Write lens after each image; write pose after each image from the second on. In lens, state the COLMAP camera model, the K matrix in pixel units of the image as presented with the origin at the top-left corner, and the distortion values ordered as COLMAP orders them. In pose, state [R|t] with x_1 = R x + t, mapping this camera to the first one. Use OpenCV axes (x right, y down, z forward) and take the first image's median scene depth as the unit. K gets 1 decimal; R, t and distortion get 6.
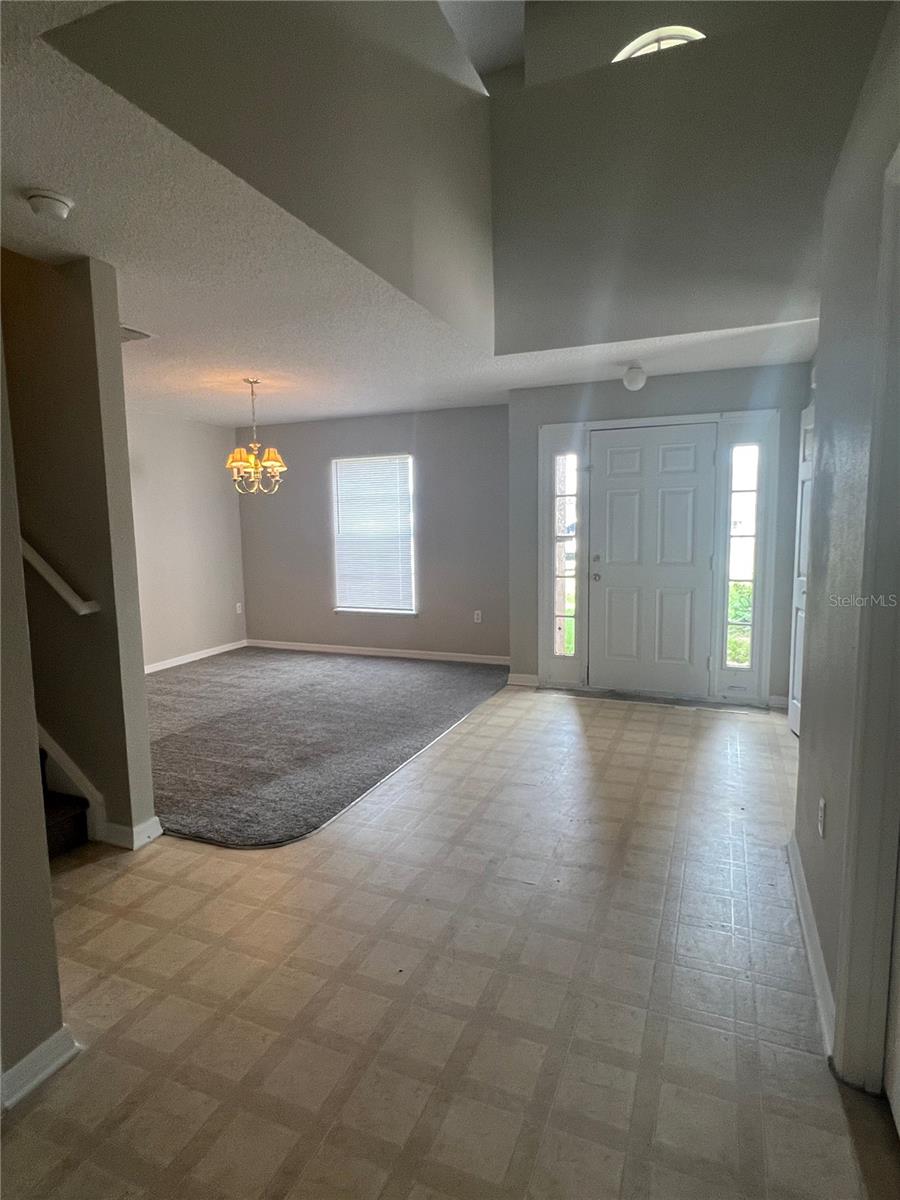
lens RADIAL K [[642.3, 0, 450.0], [0, 642.3, 600.0], [0, 0, 1]] dist [0.017242, 0.000117]
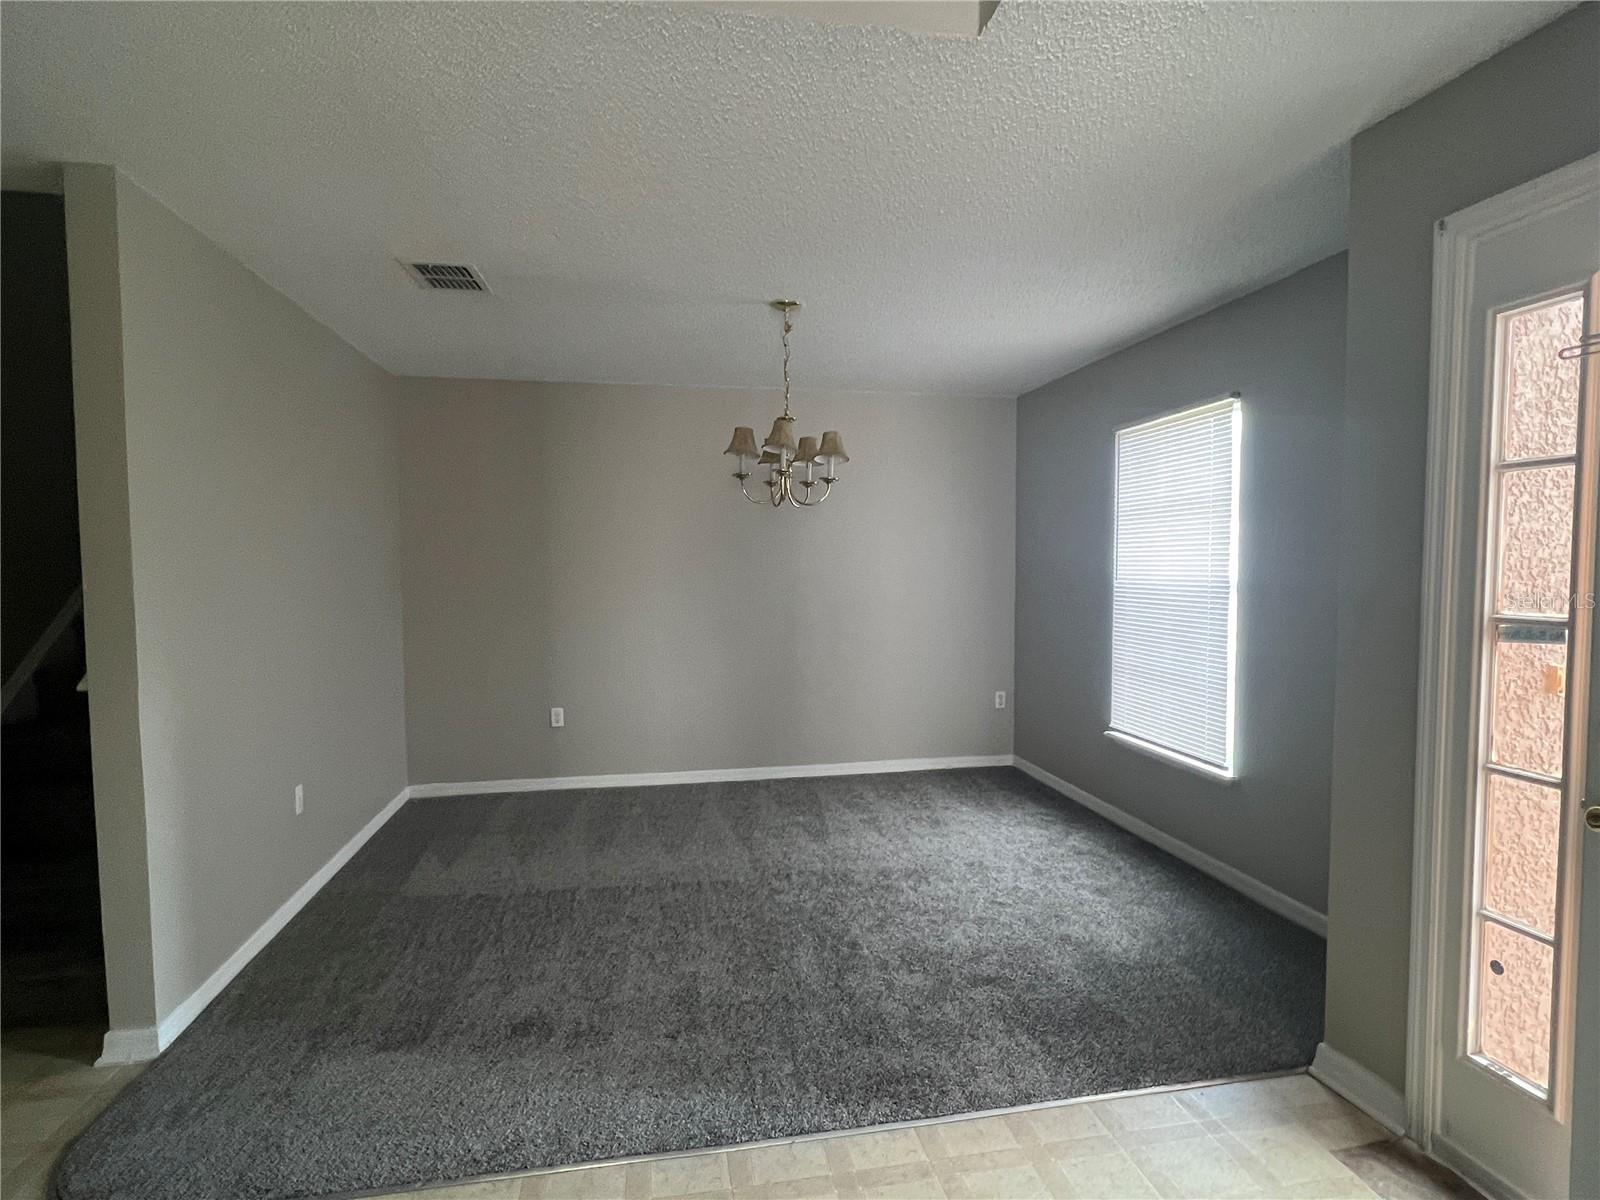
lens RADIAL K [[856.4, 0, 800.0], [0, 856.4, 600.0], [0, 0, 1]] dist [0.017242, 0.000117]
pose [[0.550759, 0.052926, -0.832985, 0.334702], [-0.106604, 0.994275, -0.007311, -0.079746], [0.827829, 0.092826, 0.553248, 0.613979]]
